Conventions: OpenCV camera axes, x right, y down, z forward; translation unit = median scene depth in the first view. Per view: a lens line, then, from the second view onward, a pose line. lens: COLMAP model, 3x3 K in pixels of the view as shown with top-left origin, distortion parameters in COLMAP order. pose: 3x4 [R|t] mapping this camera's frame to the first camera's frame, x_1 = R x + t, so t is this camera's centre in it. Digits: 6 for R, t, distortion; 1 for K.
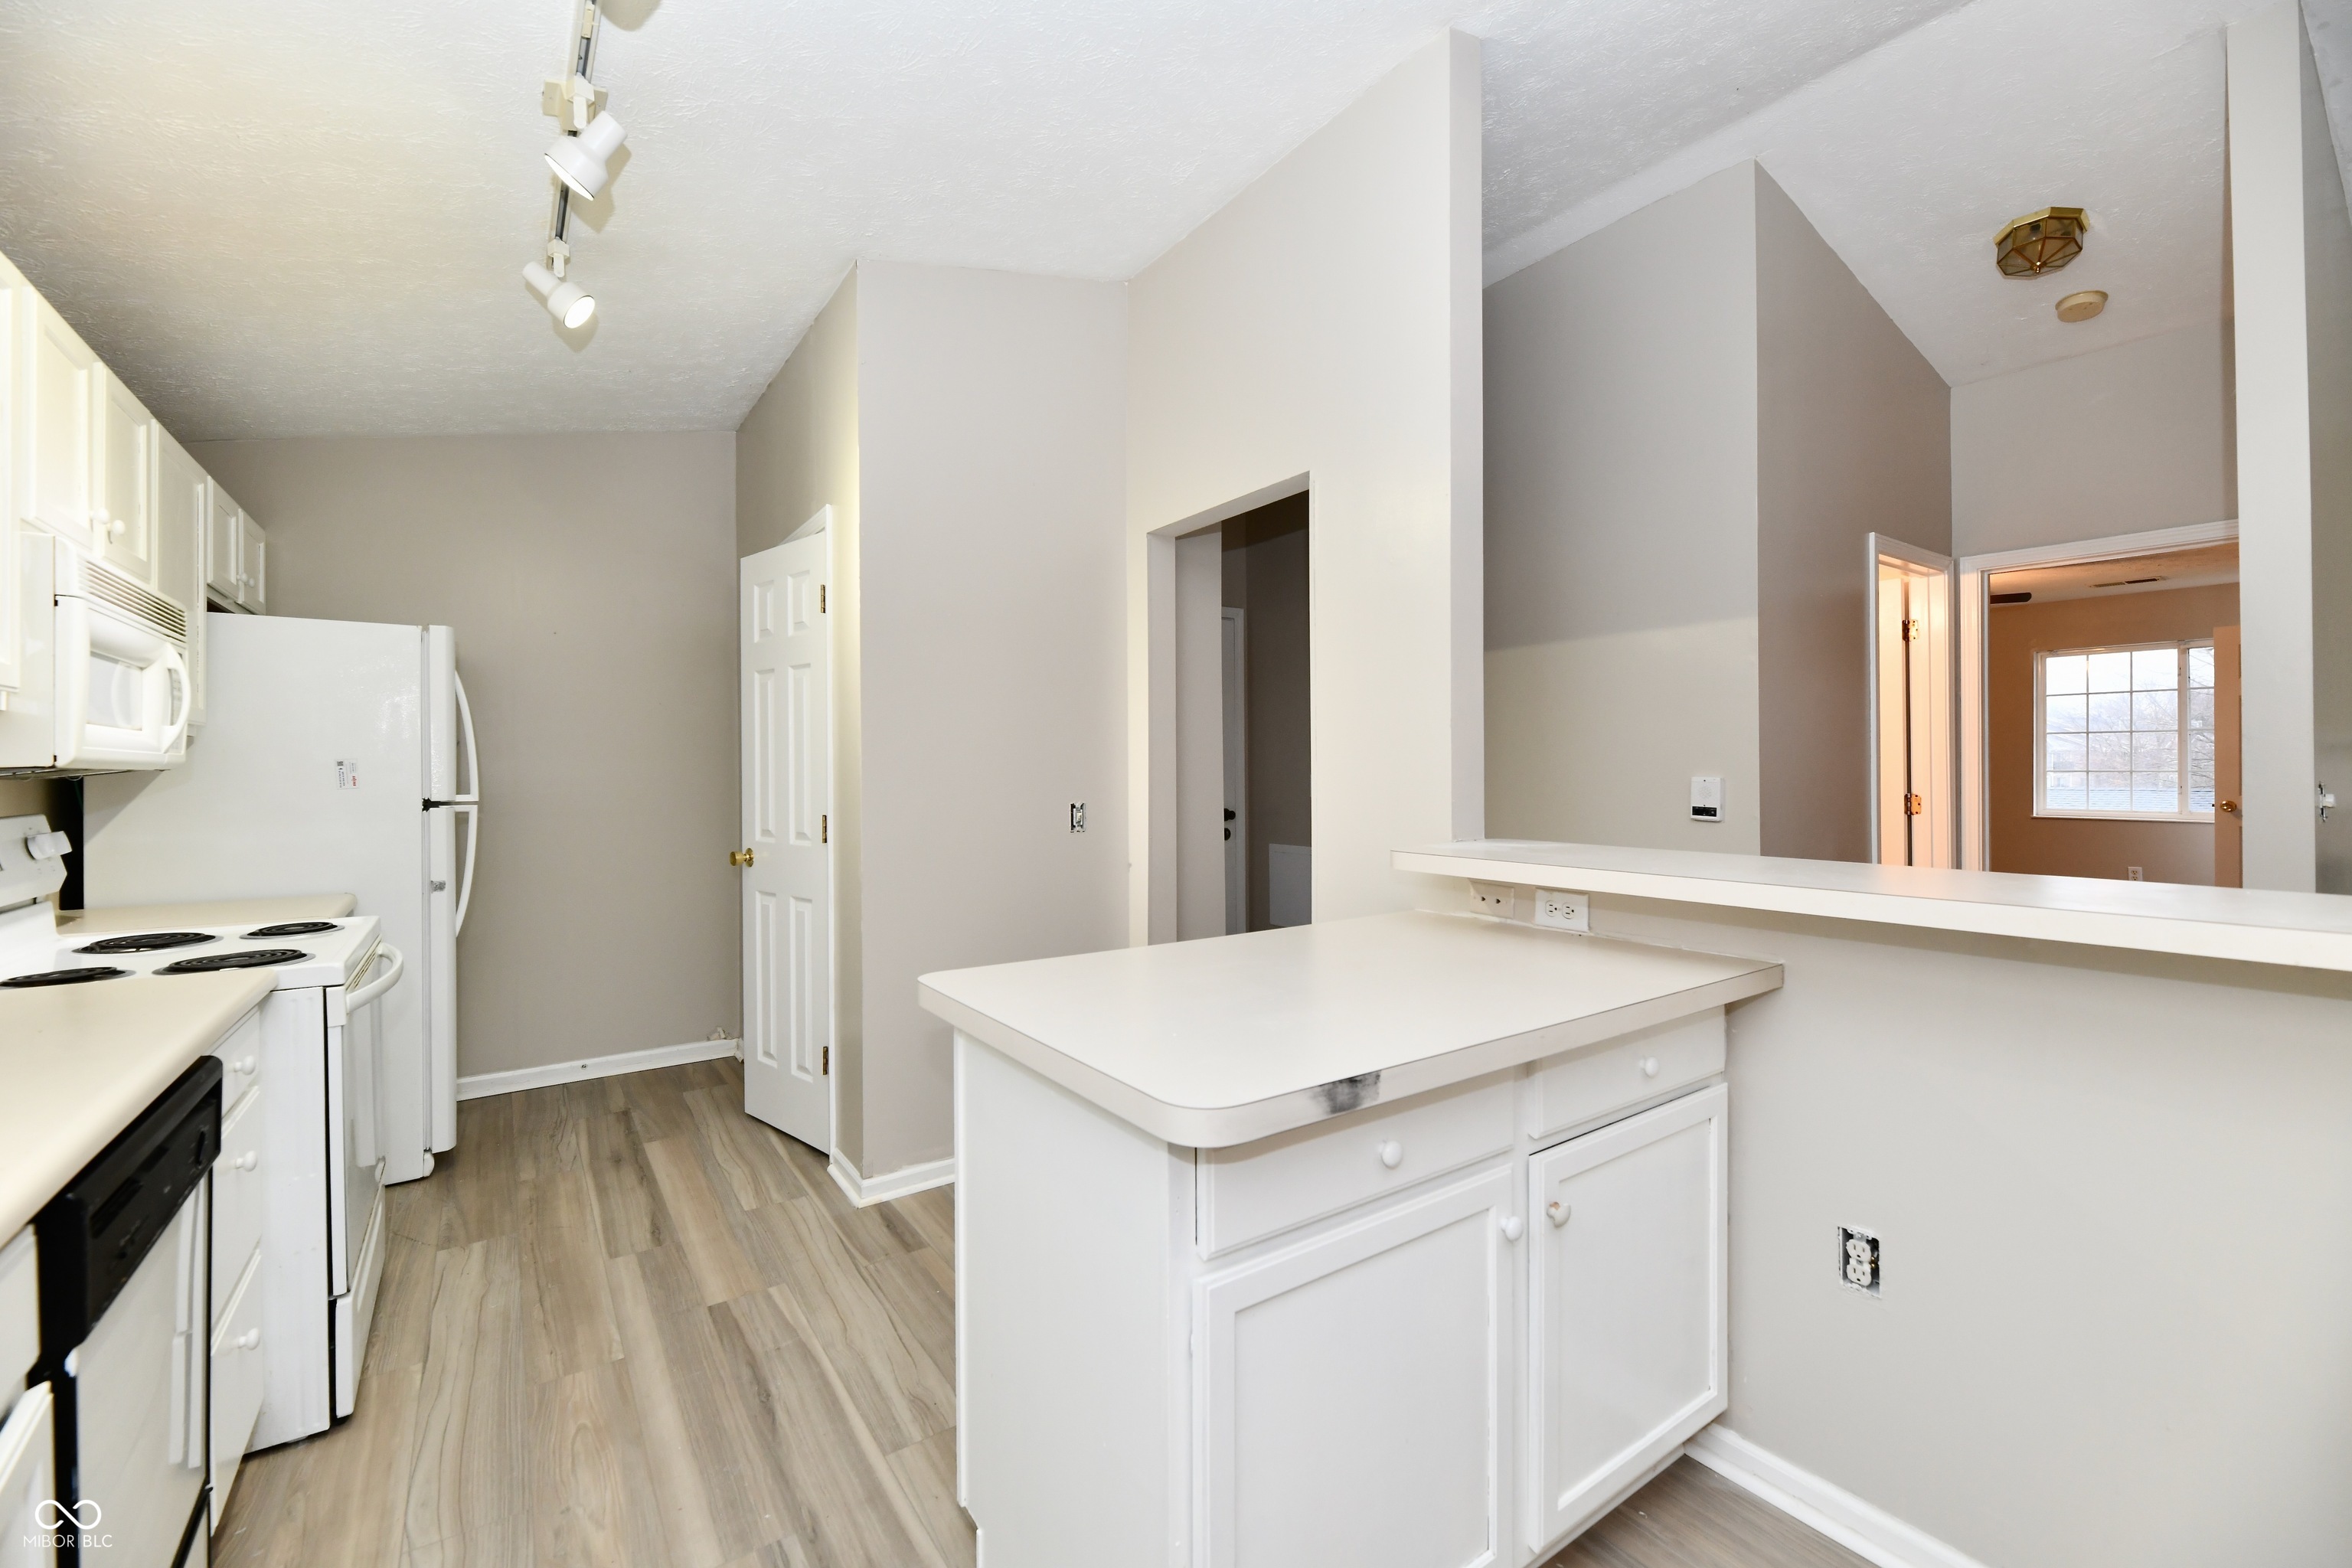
lens RADIAL K [[962.1, 0, 1168.9], [0, 962.1, 765.0], [0, 0, 1]] dist [-0.000441, -0.003348]
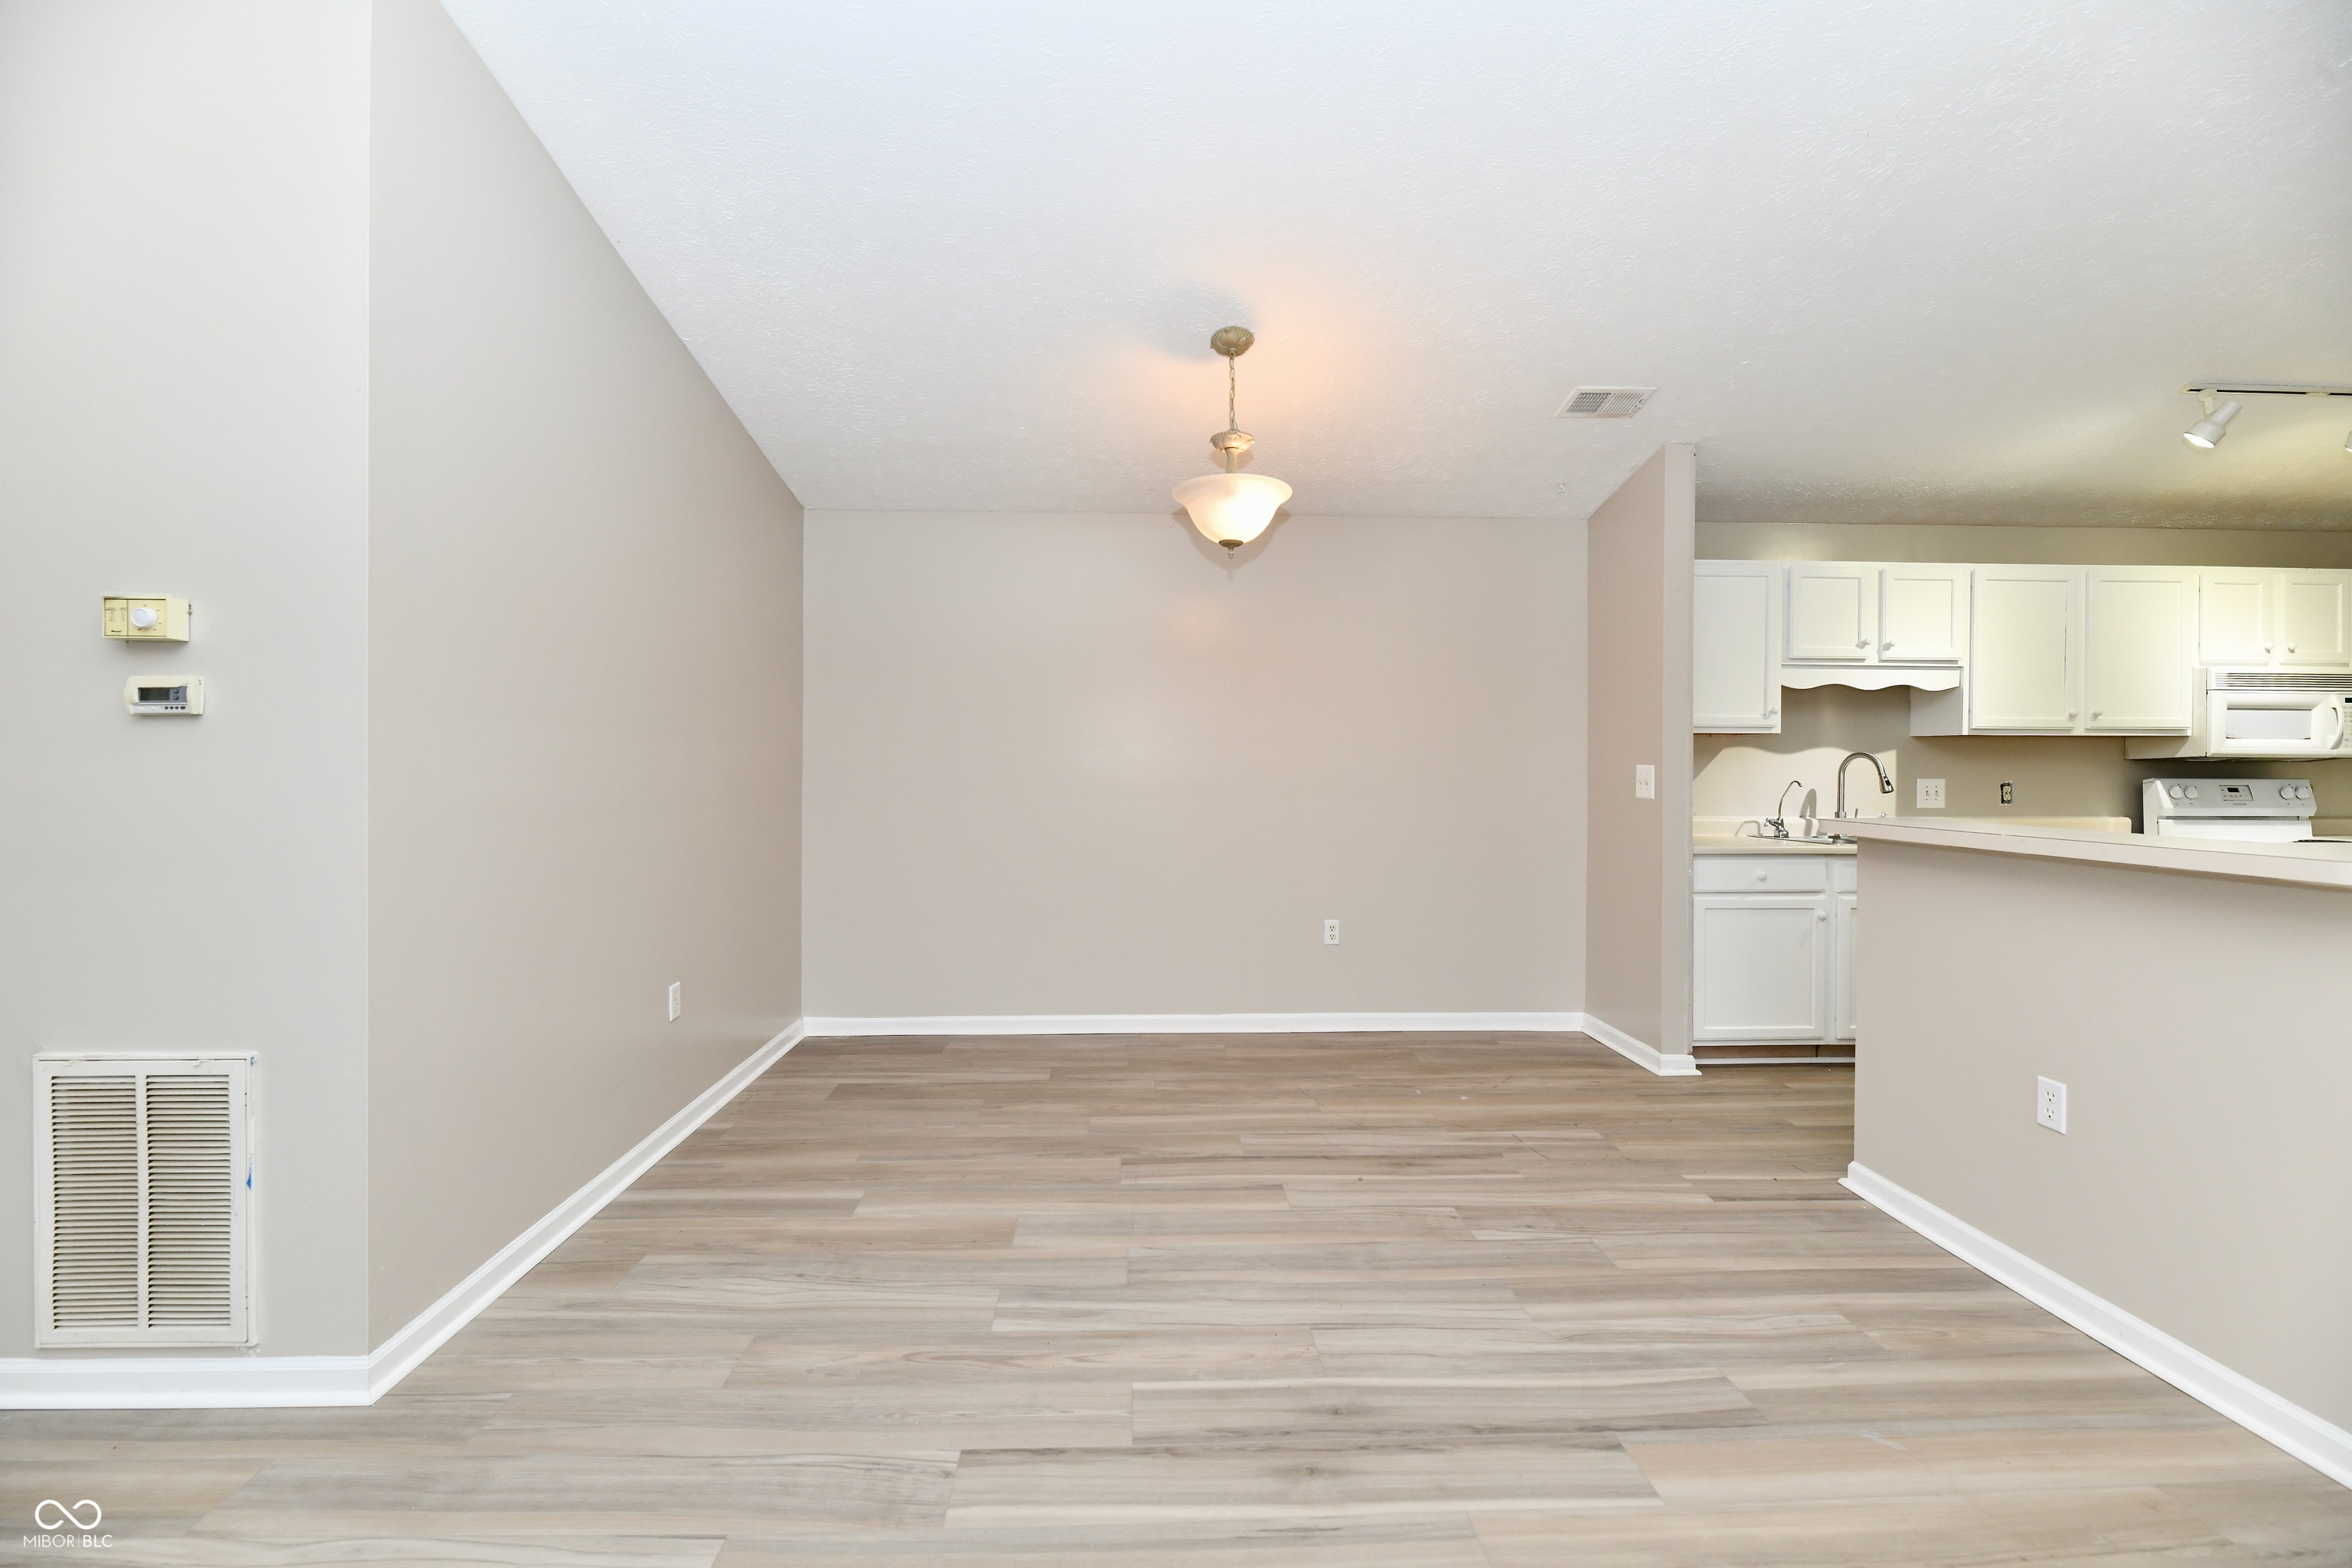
lens RADIAL K [[962.1, 0, 1168.9], [0, 962.1, 765.0], [0, 0, 1]] dist [-0.000441, -0.003348]
pose [[-0.540999, 0.008678, -0.840978, 1.206717], [0.004406, 0.999962, 0.007484, -0.003612], [0.841011, 0.000343, -0.541017, 0.019575]]
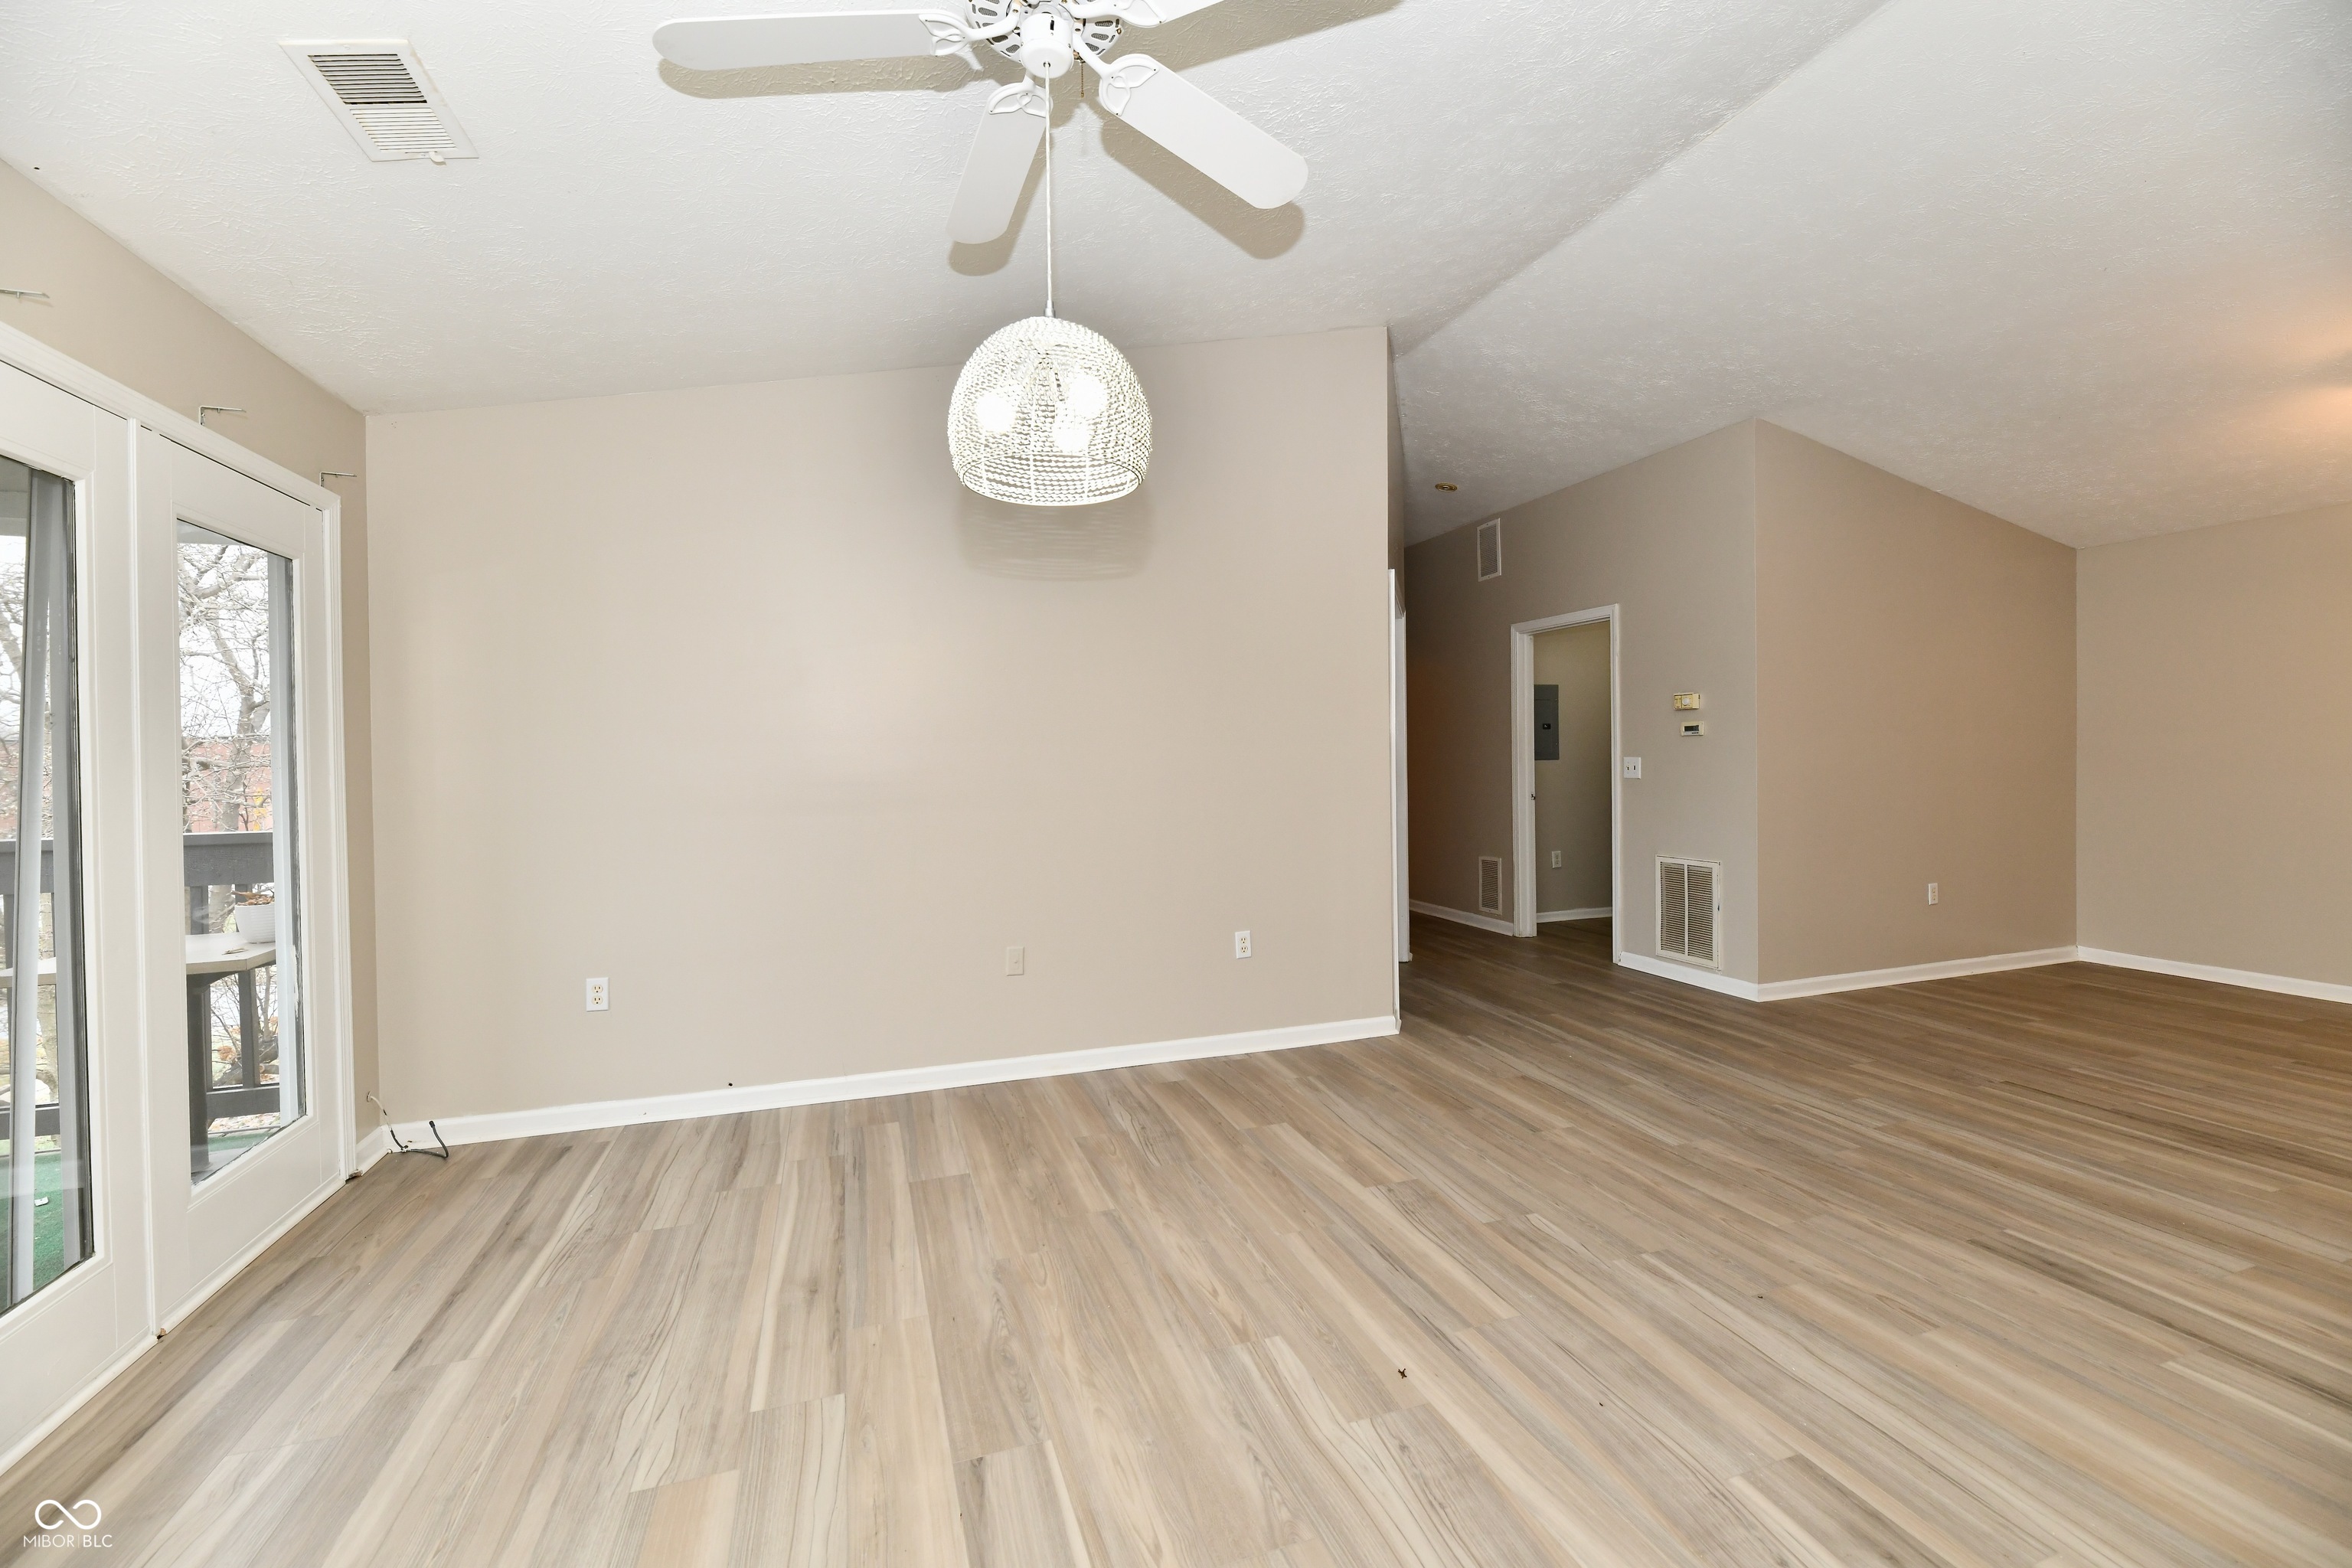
lens RADIAL K [[958.0, 0, 1168.3], [0, 958.0, 765.9], [0, 0, 1]] dist [-0.000283, -0.004044]
pose [[-0.959095, 0.017174, 0.282565, 1.421437], [0.018928, 0.999815, 0.003479, -0.004852], [-0.282453, 0.008685, -0.959242, 0.915705]]
